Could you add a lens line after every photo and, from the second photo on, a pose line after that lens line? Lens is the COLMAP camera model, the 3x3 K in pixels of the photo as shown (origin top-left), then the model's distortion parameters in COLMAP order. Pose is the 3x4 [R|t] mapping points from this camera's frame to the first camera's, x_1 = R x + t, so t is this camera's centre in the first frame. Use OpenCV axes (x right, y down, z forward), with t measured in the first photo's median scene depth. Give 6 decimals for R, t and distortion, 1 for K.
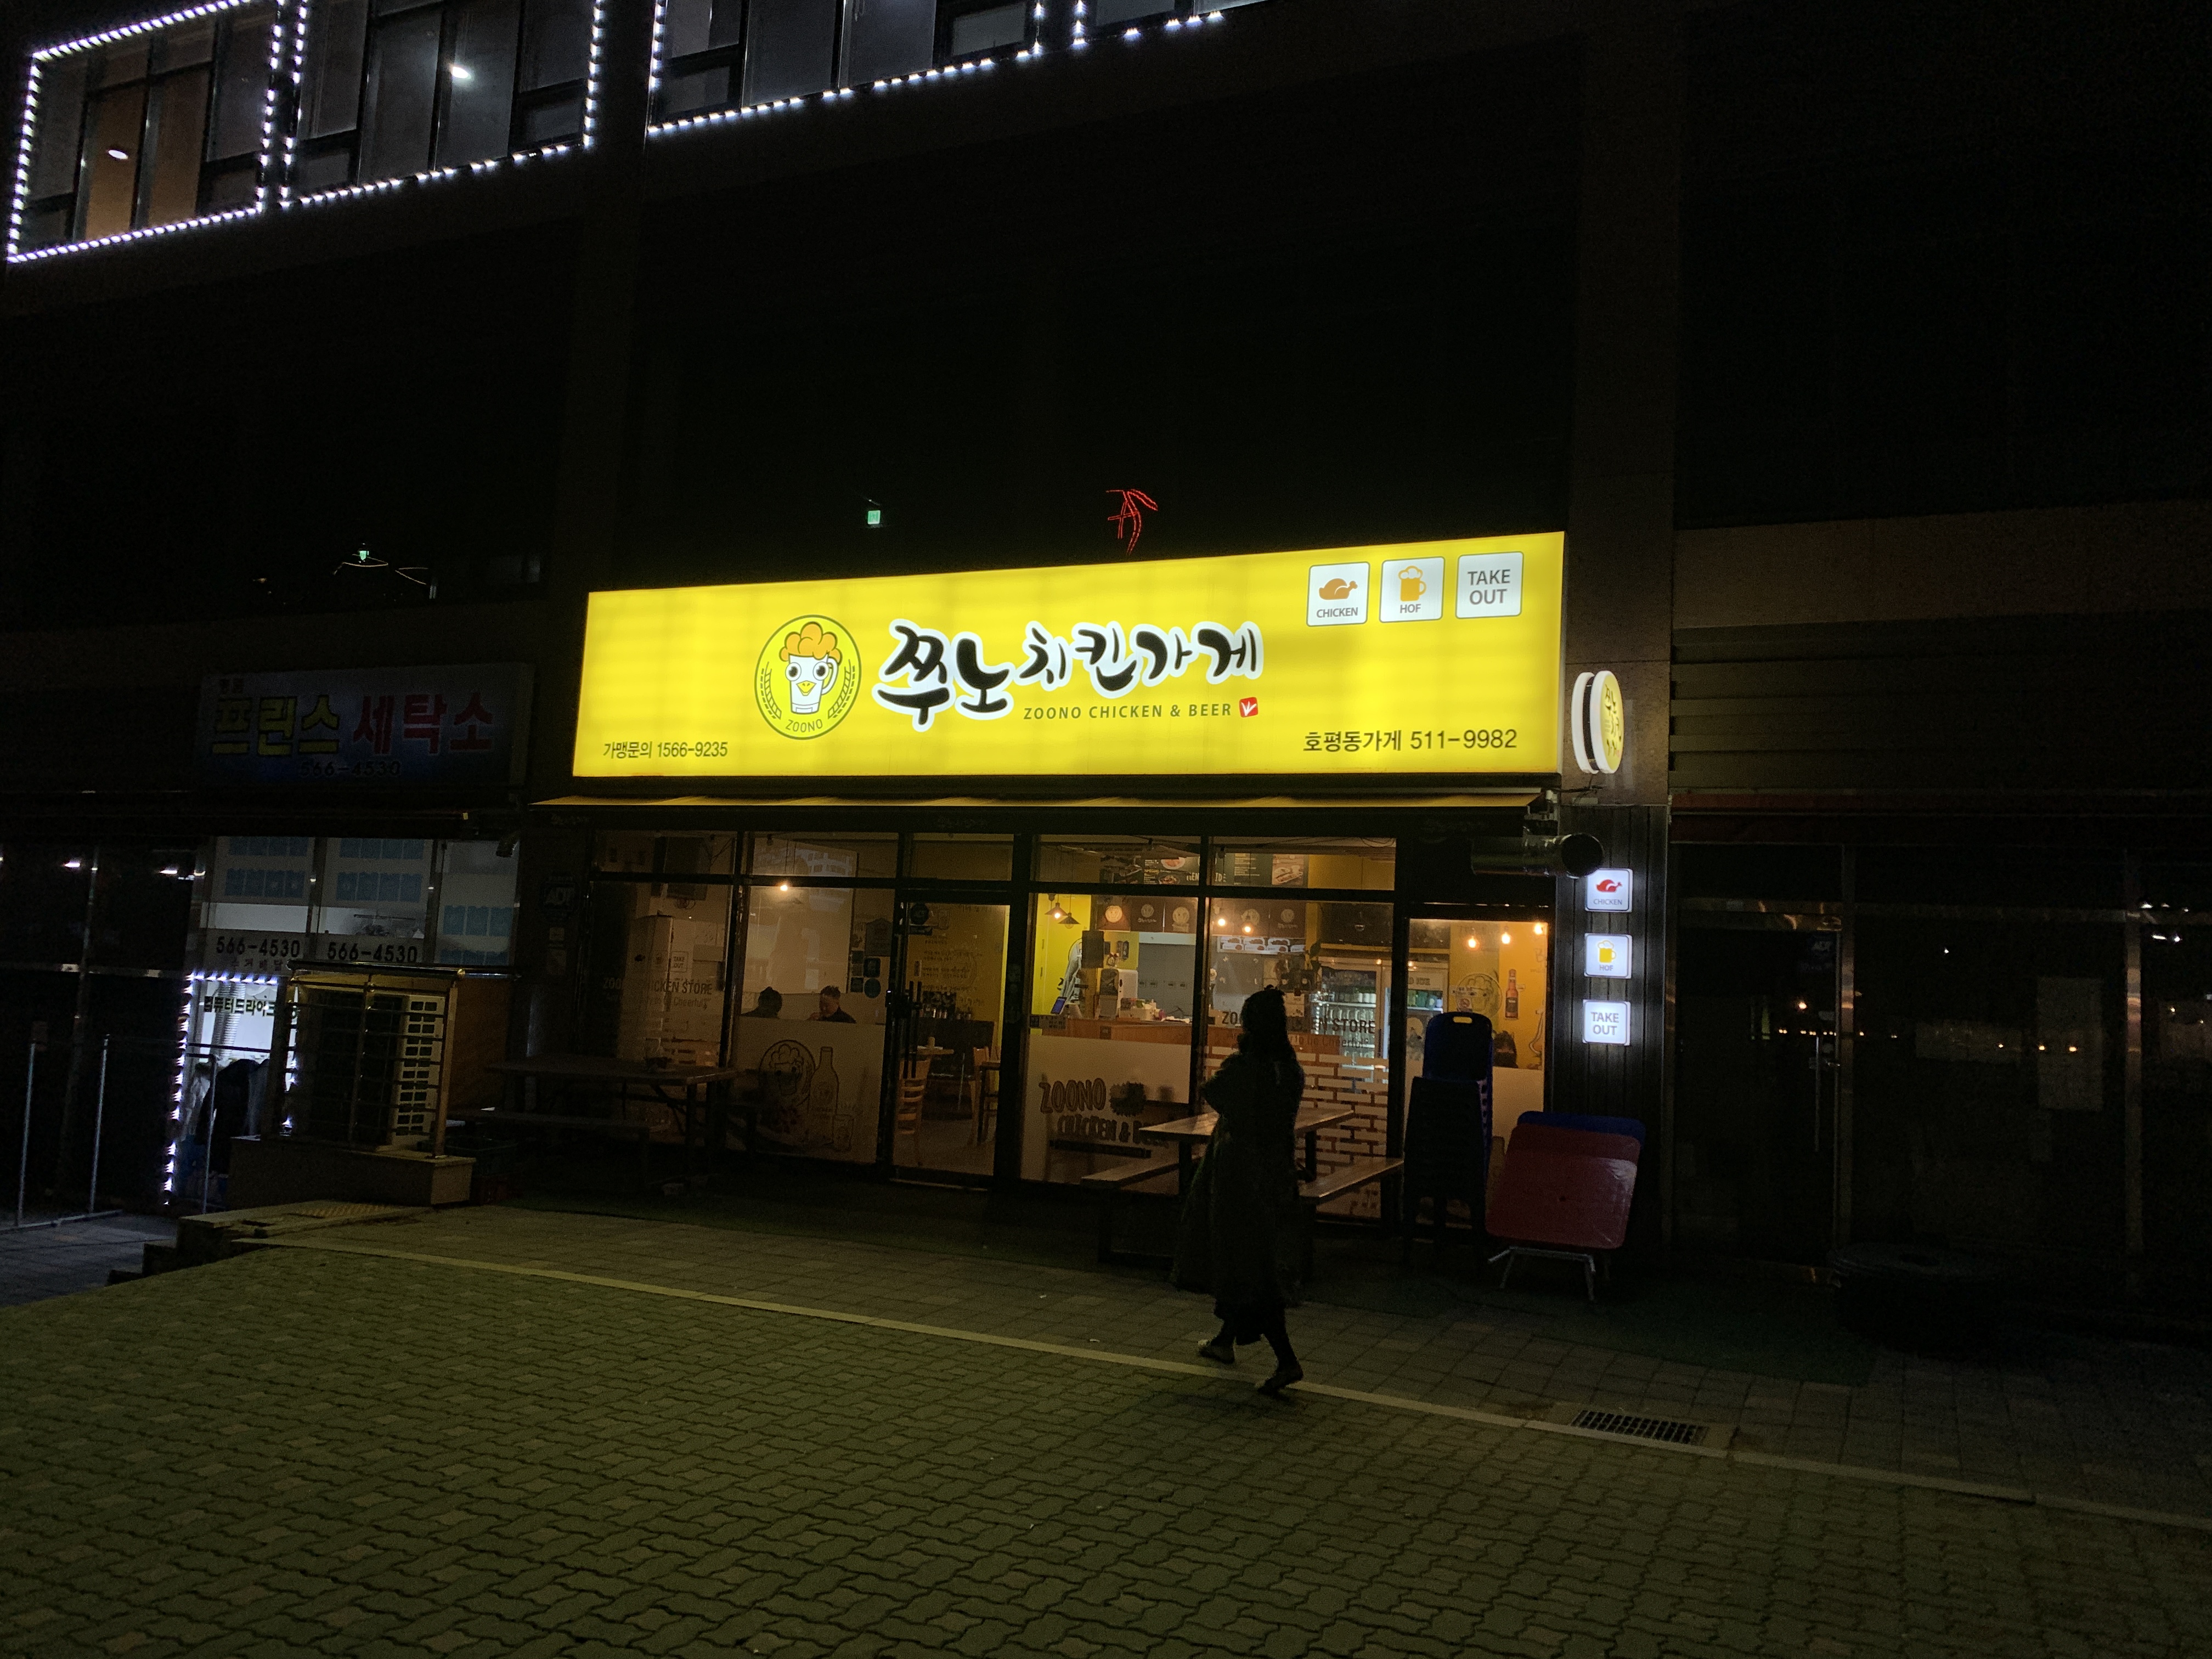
lens RADIAL K [[1661.4, 0, 1110.0], [0, 1661.4, 832.2], [0, 0, 1]] dist [0.020361, -0.021164]
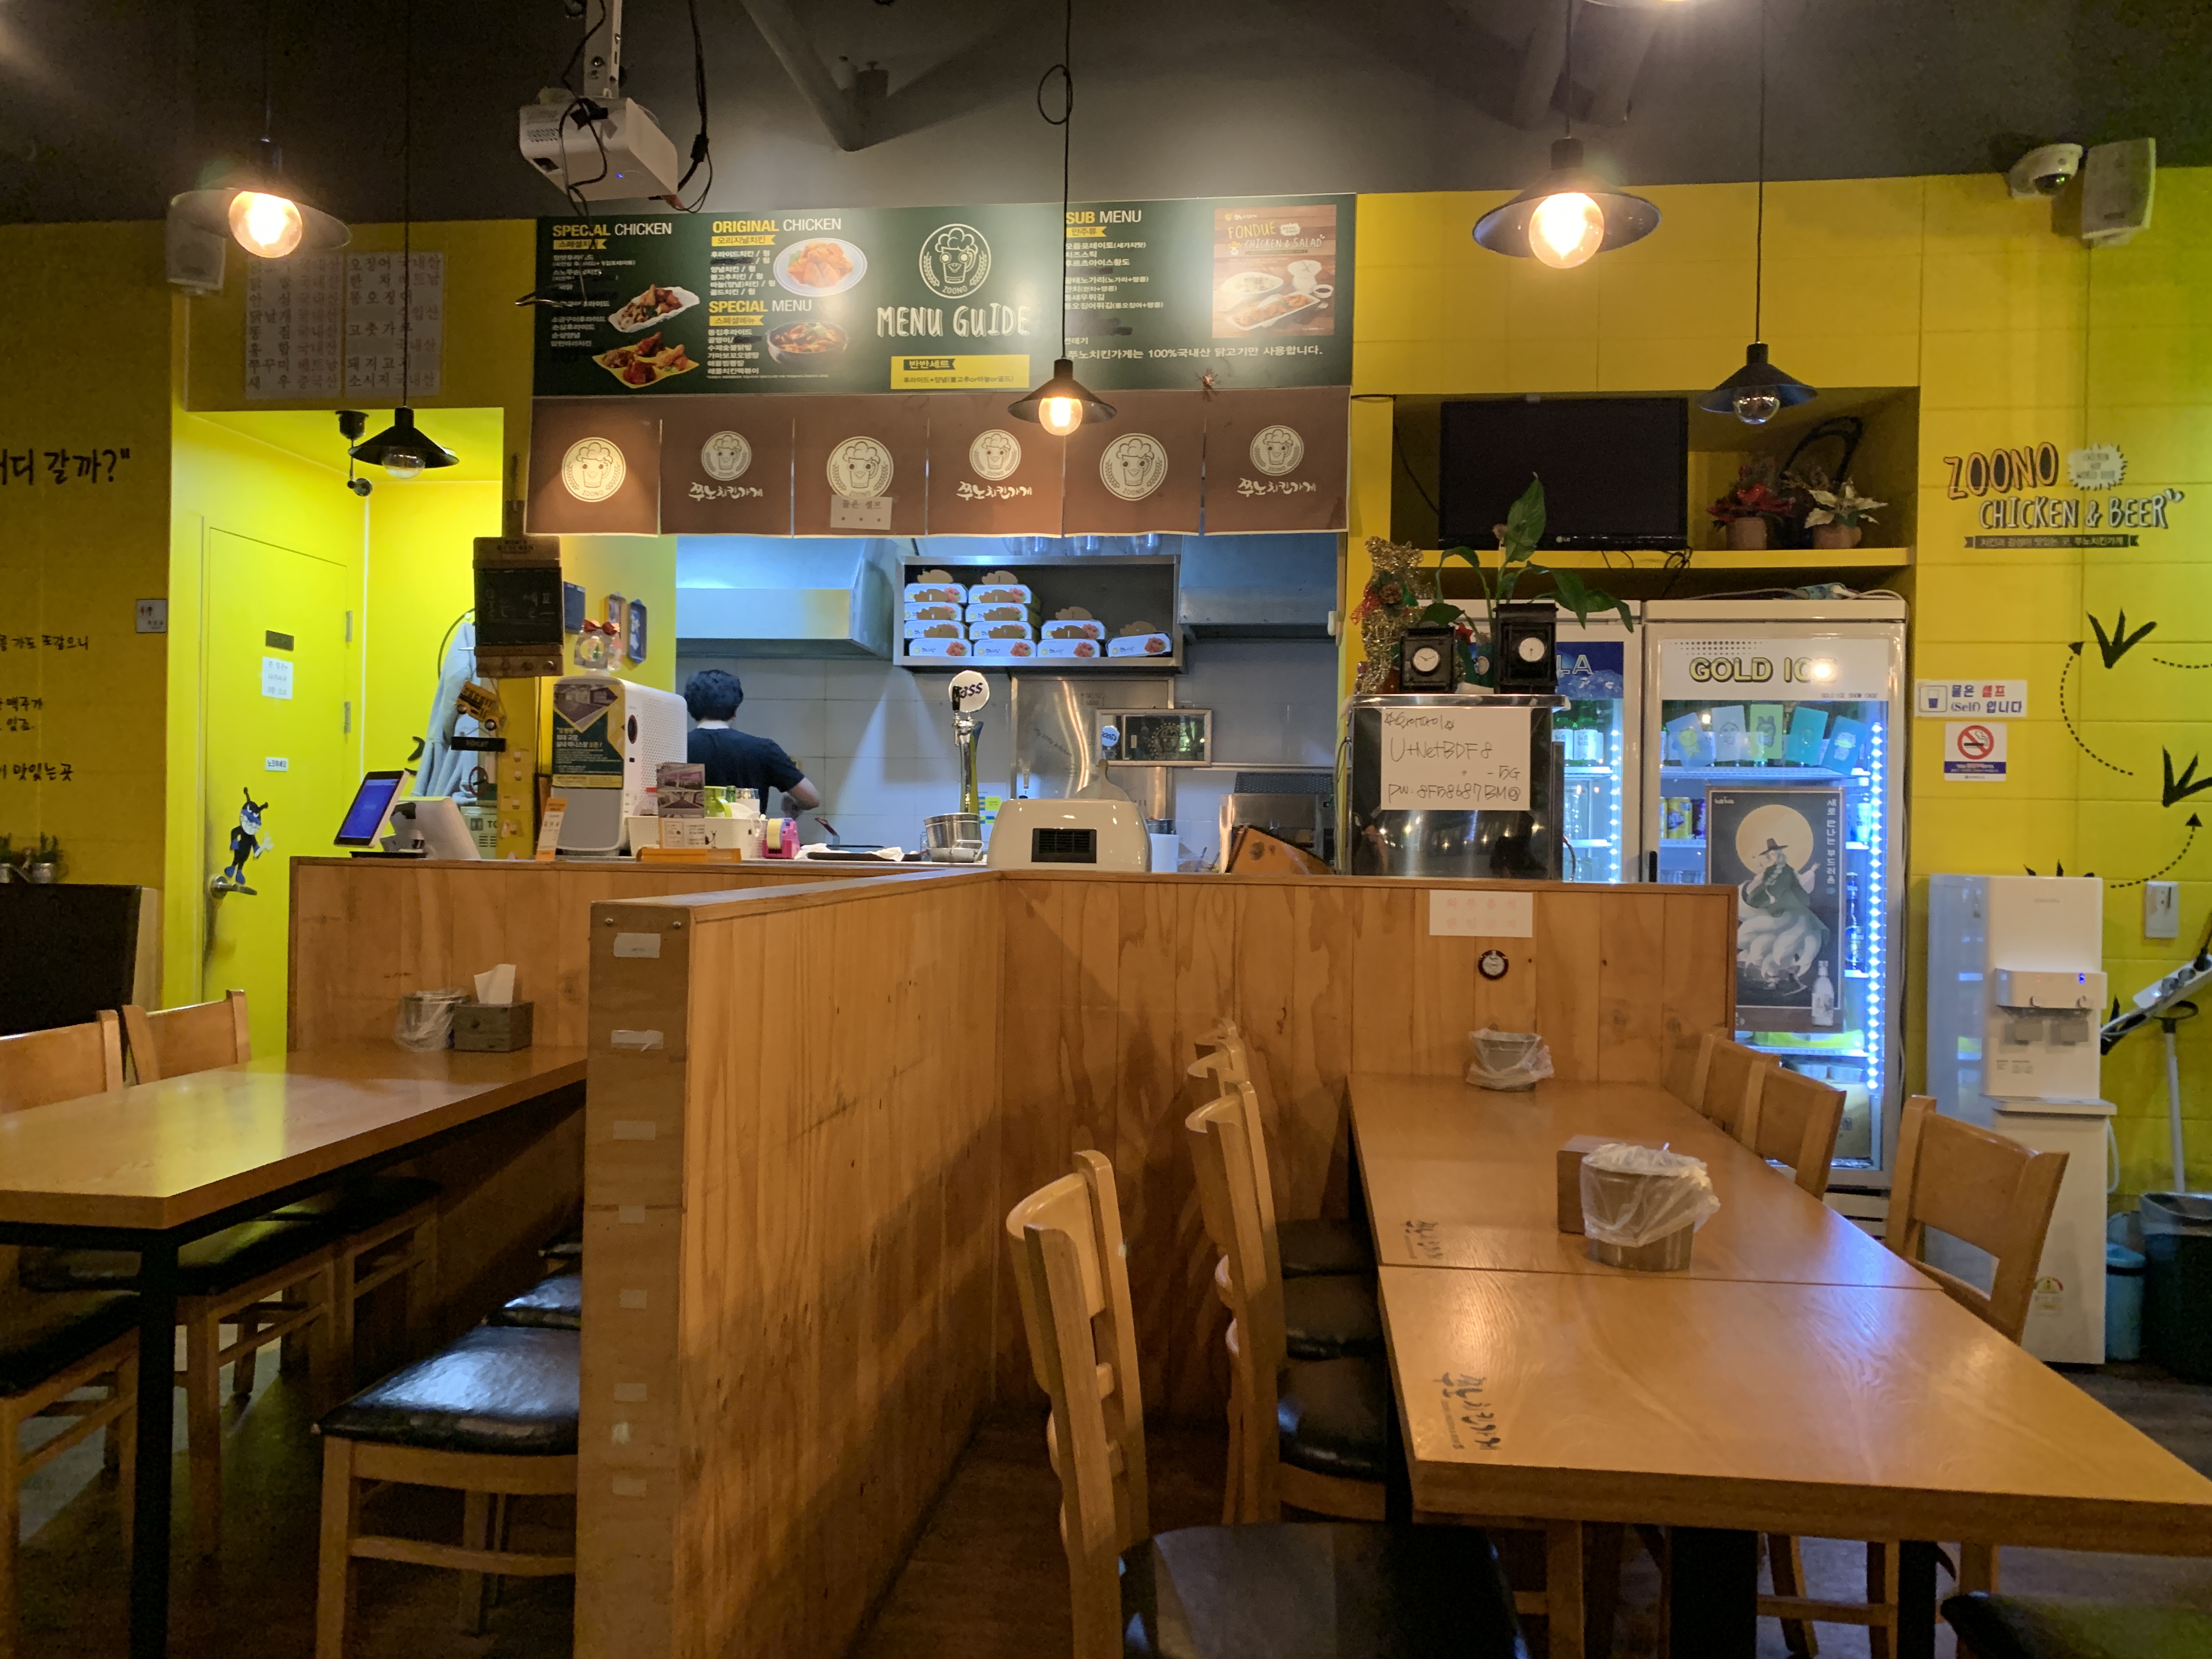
lens RADIAL K [[1661.4, 0, 1110.0], [0, 1661.4, 832.2], [0, 0, 1]] dist [0.020361, -0.021164]
pose [[0.946340, -0.035393, 0.321229, -0.007709], [0.001704, 0.994518, 0.104556, 0.078778], [-0.323168, -0.098398, 0.941212, 0.711568]]
